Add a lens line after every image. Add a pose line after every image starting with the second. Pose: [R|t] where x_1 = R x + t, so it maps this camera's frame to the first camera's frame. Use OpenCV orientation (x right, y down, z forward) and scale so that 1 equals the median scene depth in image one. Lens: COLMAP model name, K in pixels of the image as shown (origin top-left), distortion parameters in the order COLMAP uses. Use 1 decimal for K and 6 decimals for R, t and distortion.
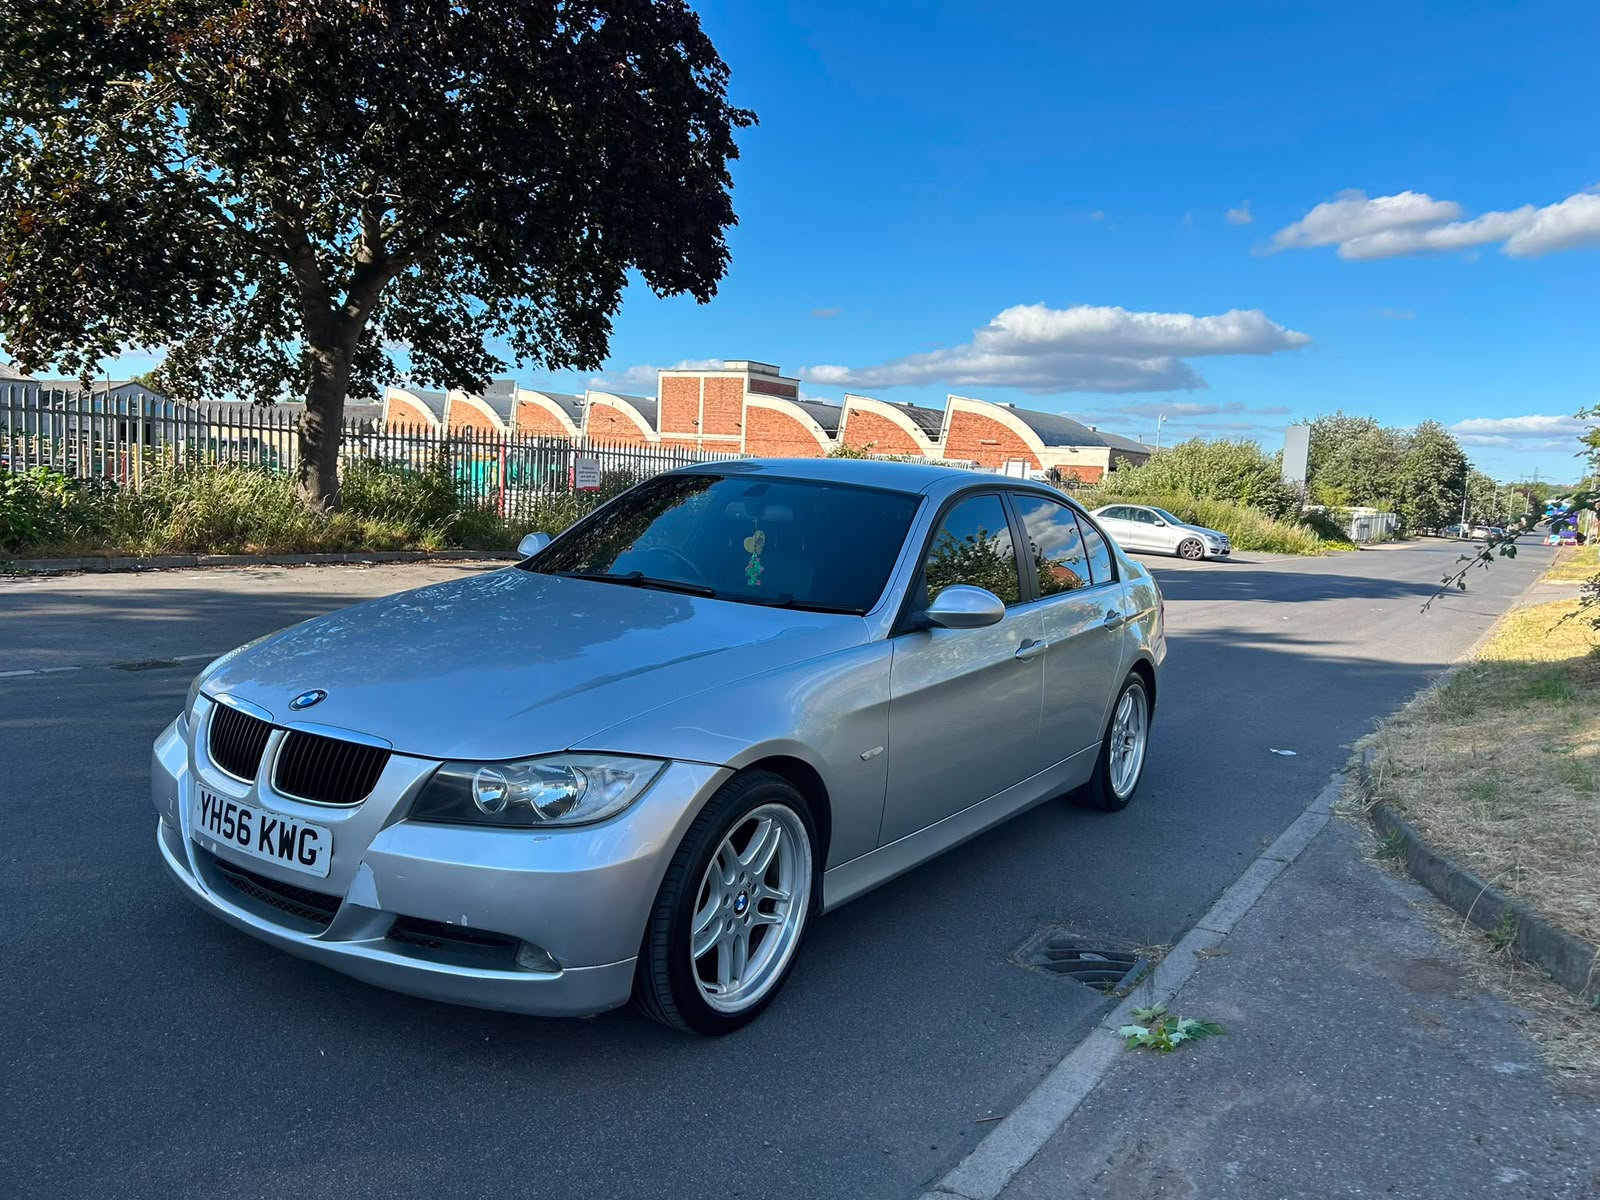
lens RADIAL K [[1173.5, 0, 799.2], [0, 1173.5, 621.4], [0, 0, 1]] dist [0.041803, -0.060460]
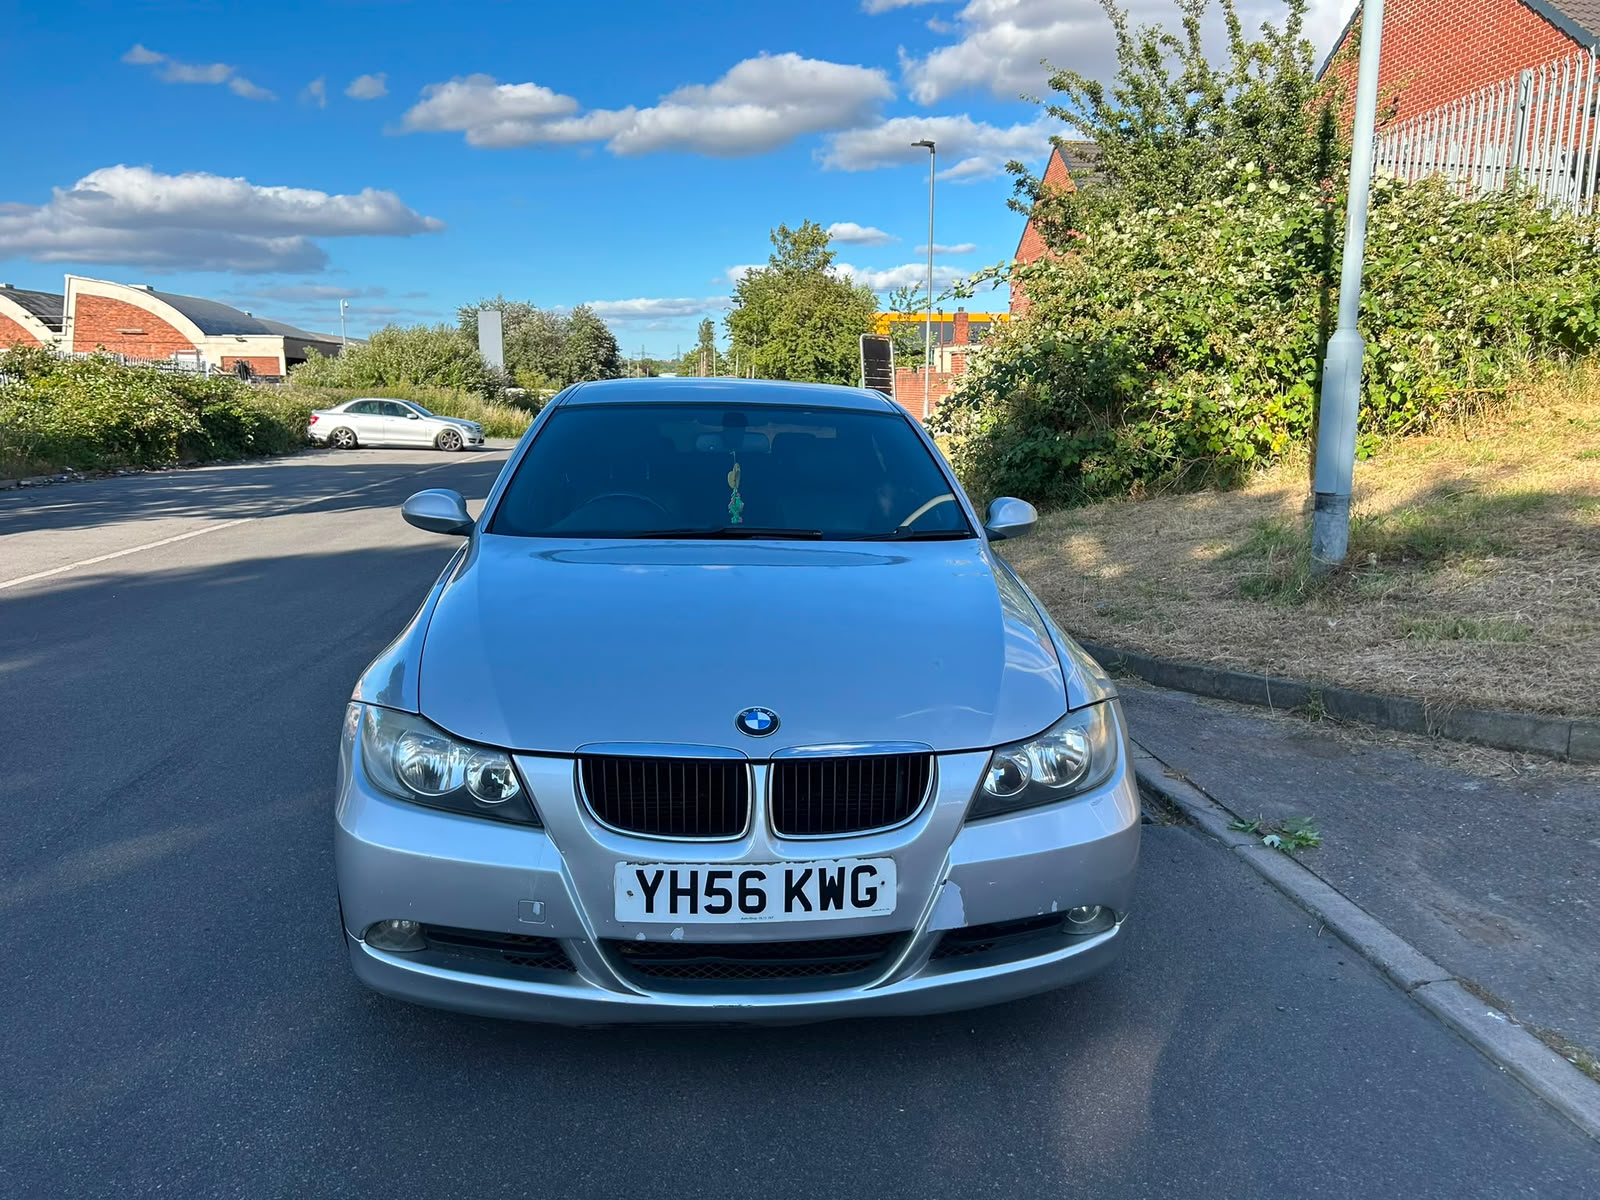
lens RADIAL K [[1213.6, 0, 701.3], [0, 1213.6, 608.6], [0, 0, 1]] dist [0.039402, -0.038189]
pose [[0.779128, -0.160797, 0.605891, -0.097505], [0.112394, 0.986712, 0.117332, -0.011839], [-0.616706, -0.023319, 0.786848, 0.037665]]
